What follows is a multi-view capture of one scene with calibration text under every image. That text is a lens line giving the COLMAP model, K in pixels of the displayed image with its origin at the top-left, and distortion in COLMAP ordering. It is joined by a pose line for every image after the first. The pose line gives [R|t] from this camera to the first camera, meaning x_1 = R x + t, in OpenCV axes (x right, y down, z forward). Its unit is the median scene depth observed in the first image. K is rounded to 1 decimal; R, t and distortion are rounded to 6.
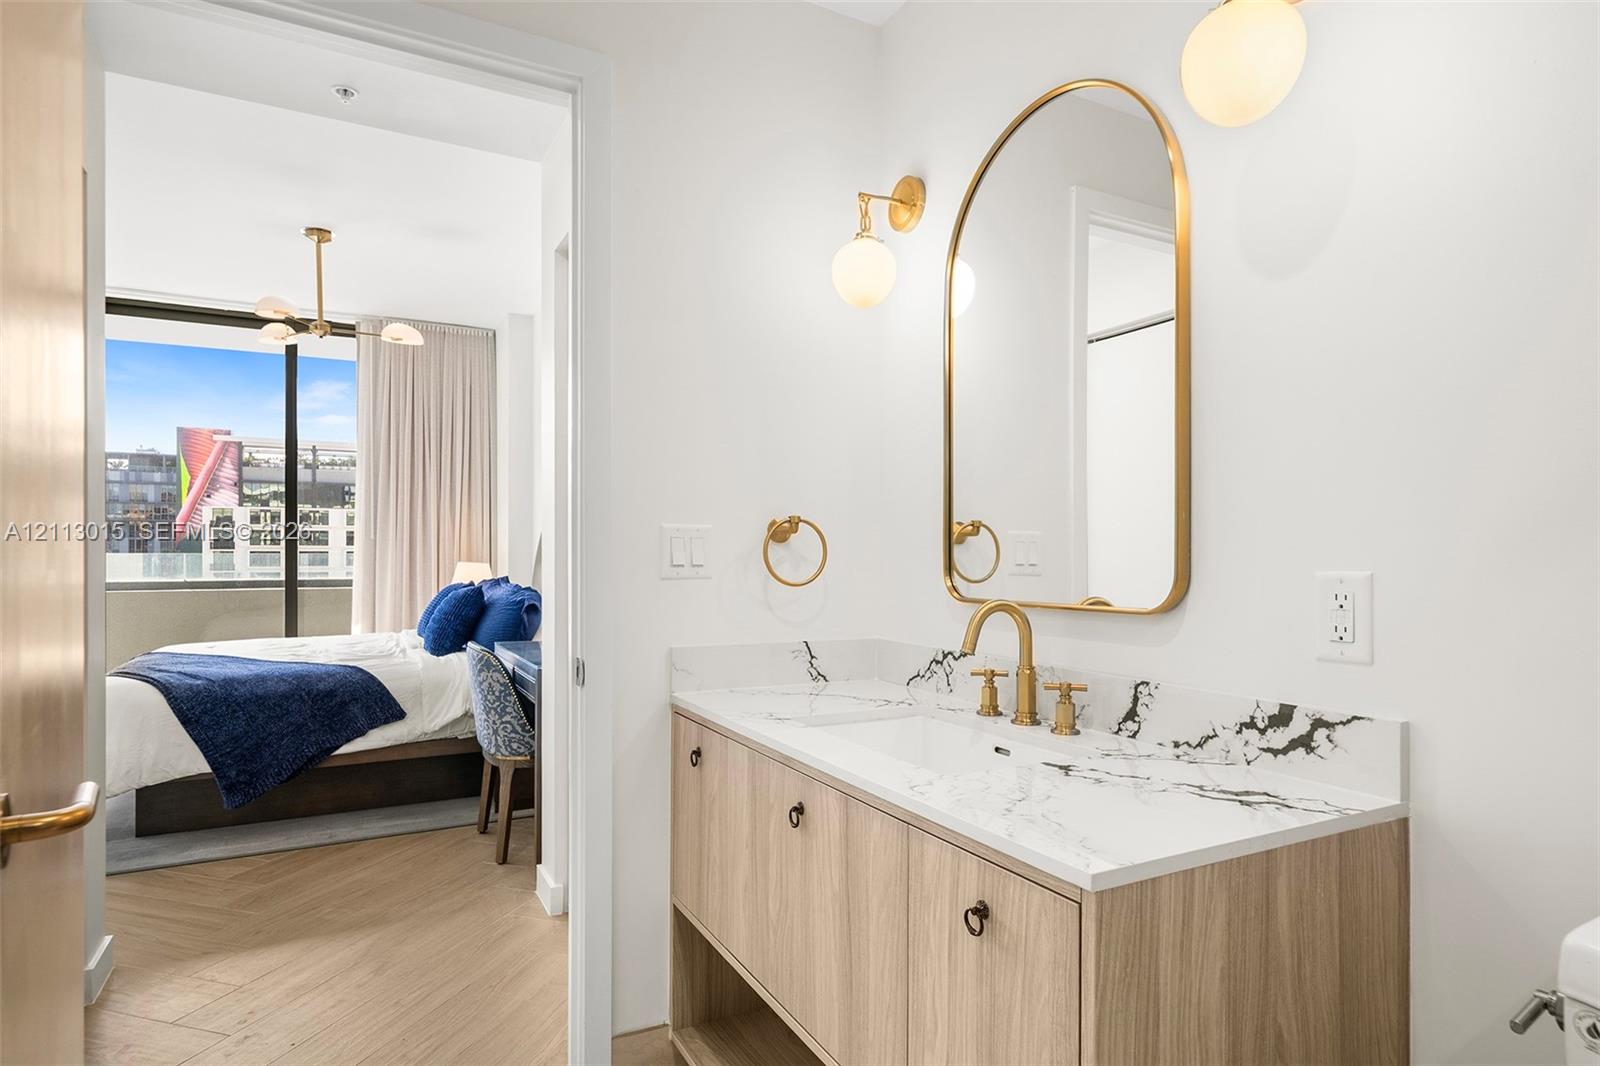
lens RADIAL K [[865.5, 0, 802.5], [0, 865.5, 545.1], [0, 0, 1]] dist [-0.000152, -0.000615]
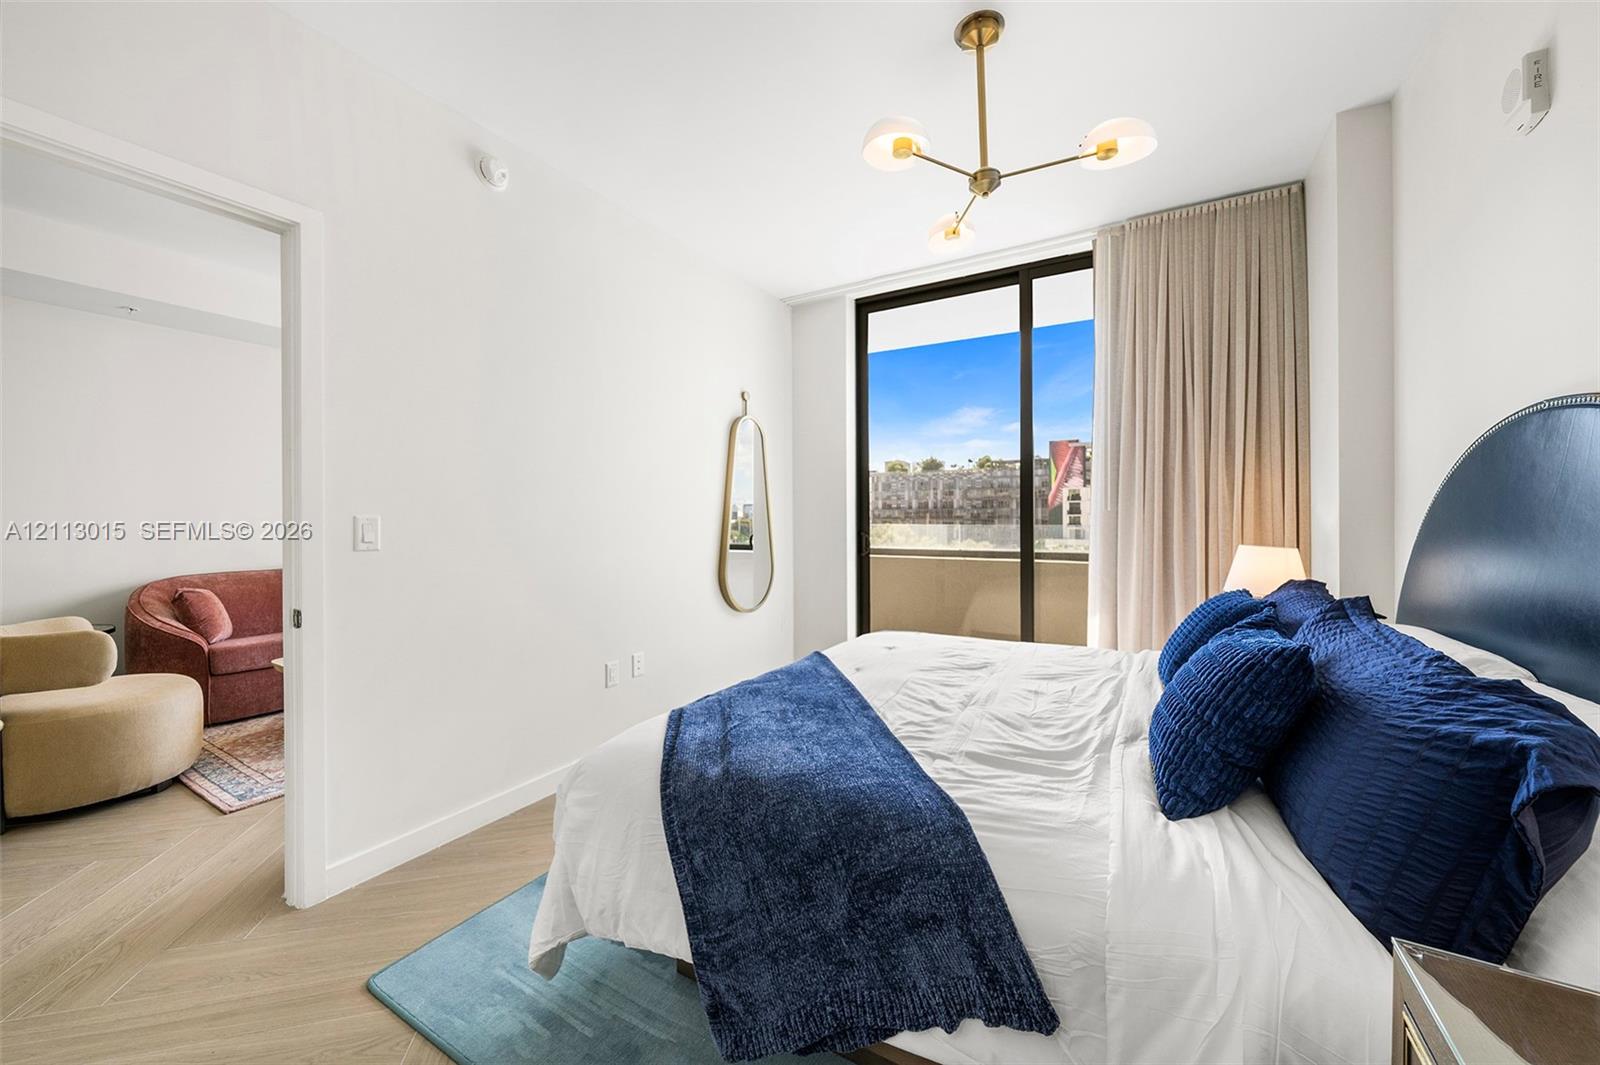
lens RADIAL K [[594.2, 0, 802.5], [0, 594.2, 523.7], [0, 0, 1]] dist [-0.009752, 0.000088]
pose [[0.522338, 0.004081, -0.852729, -0.181501], [0.013933, 0.999814, 0.013320, -0.006333], [0.852625, -0.018839, 0.522184, 0.464422]]
